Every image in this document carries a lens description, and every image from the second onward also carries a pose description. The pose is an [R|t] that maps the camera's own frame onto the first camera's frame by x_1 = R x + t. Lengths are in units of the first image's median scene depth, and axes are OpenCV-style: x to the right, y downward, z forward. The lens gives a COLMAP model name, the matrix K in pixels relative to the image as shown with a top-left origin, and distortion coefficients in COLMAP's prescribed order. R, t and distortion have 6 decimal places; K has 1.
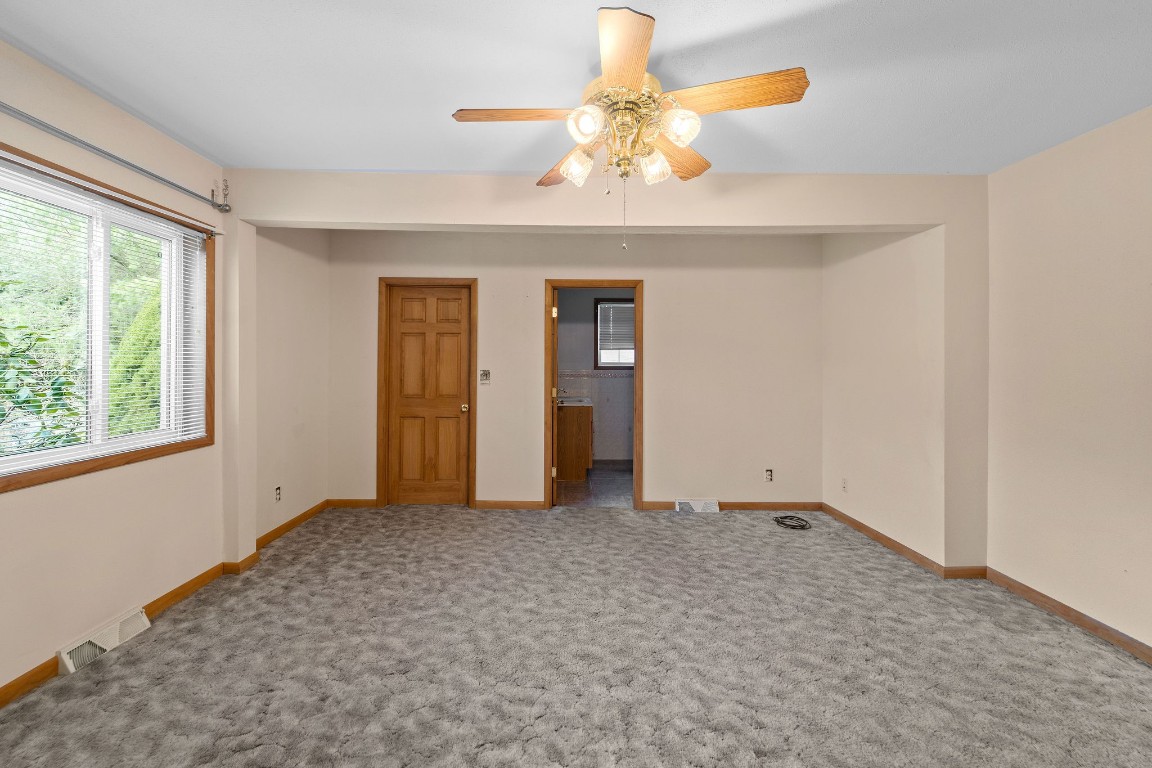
lens RADIAL K [[475.1, 0, 568.4], [0, 475.1, 360.3], [0, 0, 1]] dist [0.011007, -0.003439]
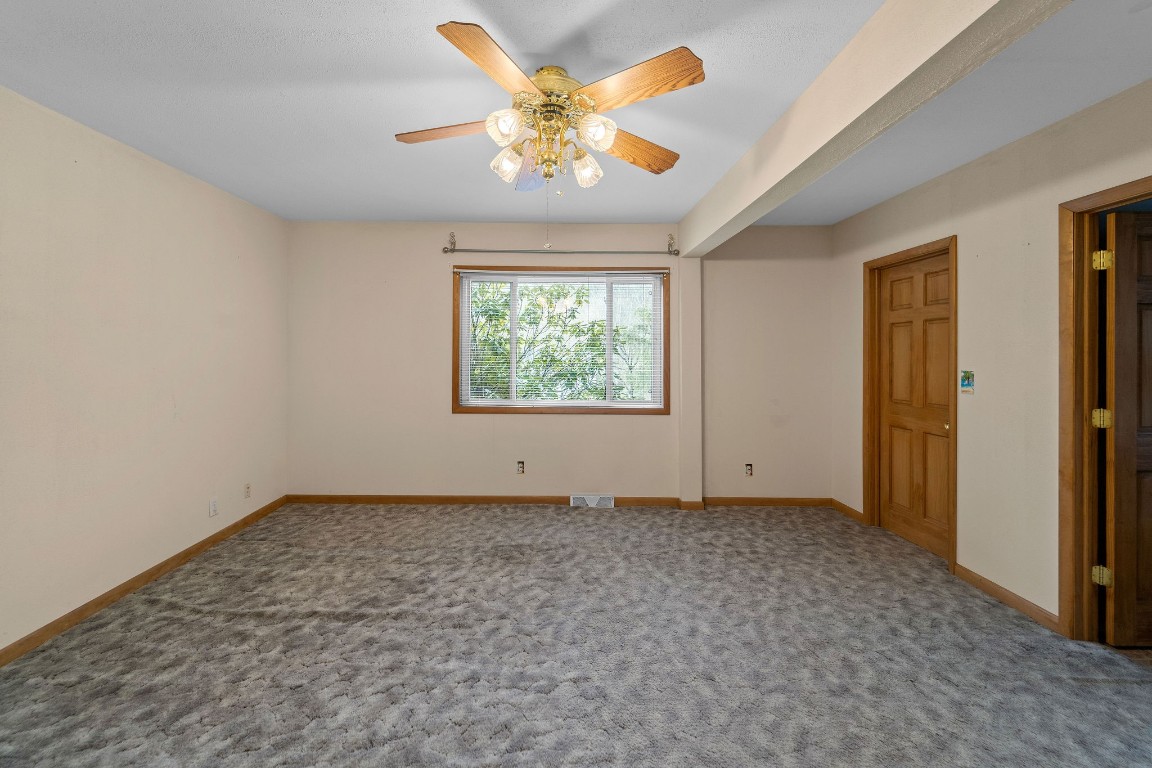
lens RADIAL K [[475.1, 0, 555.0], [0, 475.1, 360.8], [0, 0, 1]] dist [0.011007, -0.003439]
pose [[-0.005511, 0.001703, -0.999983, 0.596660], [0.004071, 0.999990, 0.001681, 0.003369], [0.999977, -0.004061, -0.005518, 0.527326]]
